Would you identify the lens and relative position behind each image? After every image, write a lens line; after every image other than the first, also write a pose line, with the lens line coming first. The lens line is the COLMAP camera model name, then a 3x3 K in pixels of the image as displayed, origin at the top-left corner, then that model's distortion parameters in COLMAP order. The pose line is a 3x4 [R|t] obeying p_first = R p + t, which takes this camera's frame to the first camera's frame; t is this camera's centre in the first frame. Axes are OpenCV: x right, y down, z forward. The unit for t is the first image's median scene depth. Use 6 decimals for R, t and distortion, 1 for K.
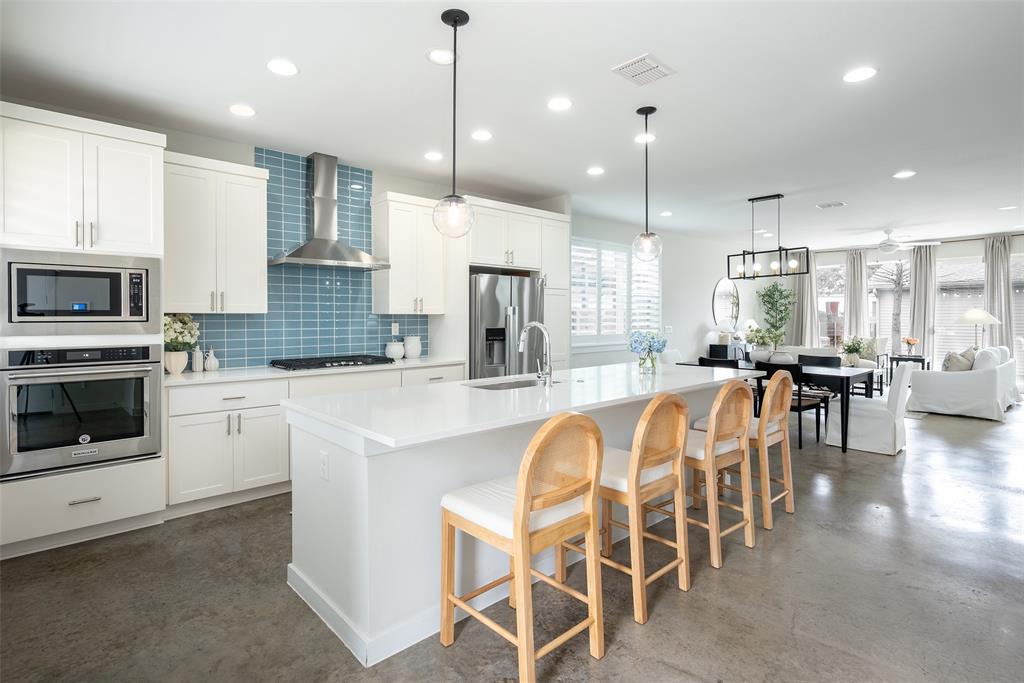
lens RADIAL K [[508.8, 0, 509.6], [0, 508.8, 318.0], [0, 0, 1]] dist [0.001731, 0.000265]
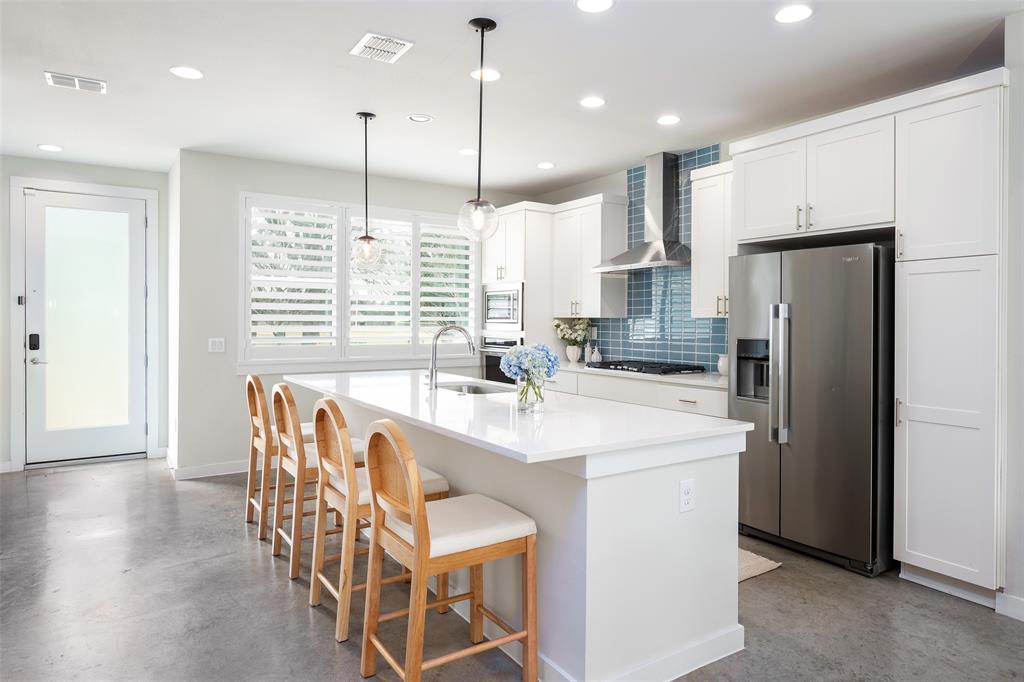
lens RADIAL K [[644.9, 0, 512.0], [0, 644.9, 341.0], [0, 0, 1]] dist [-0.039853, 0.000715]
pose [[-0.183444, 0.032732, -0.982485, 0.951150], [-0.006614, 0.999382, 0.034530, -0.005080], [0.983008, 0.012833, -0.183114, 1.008137]]
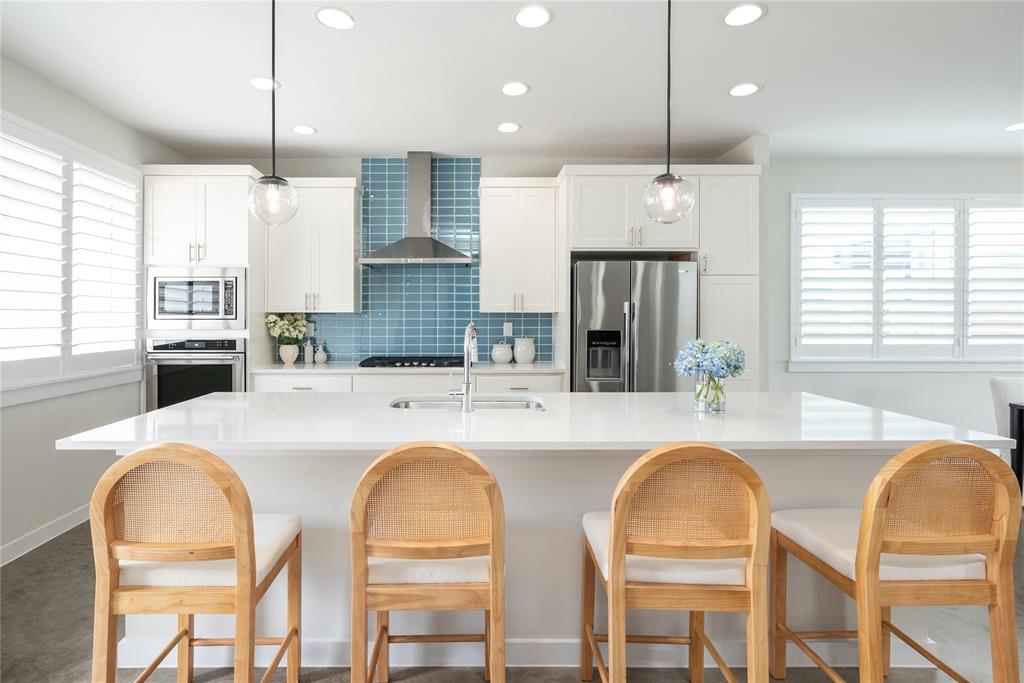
lens RADIAL K [[539.4, 0, 512.6], [0, 539.4, 312.6], [0, 0, 1]] dist [-0.003068, -0.000275]
pose [[0.740152, -0.003499, -0.672431, 0.502687], [-0.001821, 0.999972, -0.007207, -0.001211], [0.672438, 0.006559, 0.740125, 0.367954]]
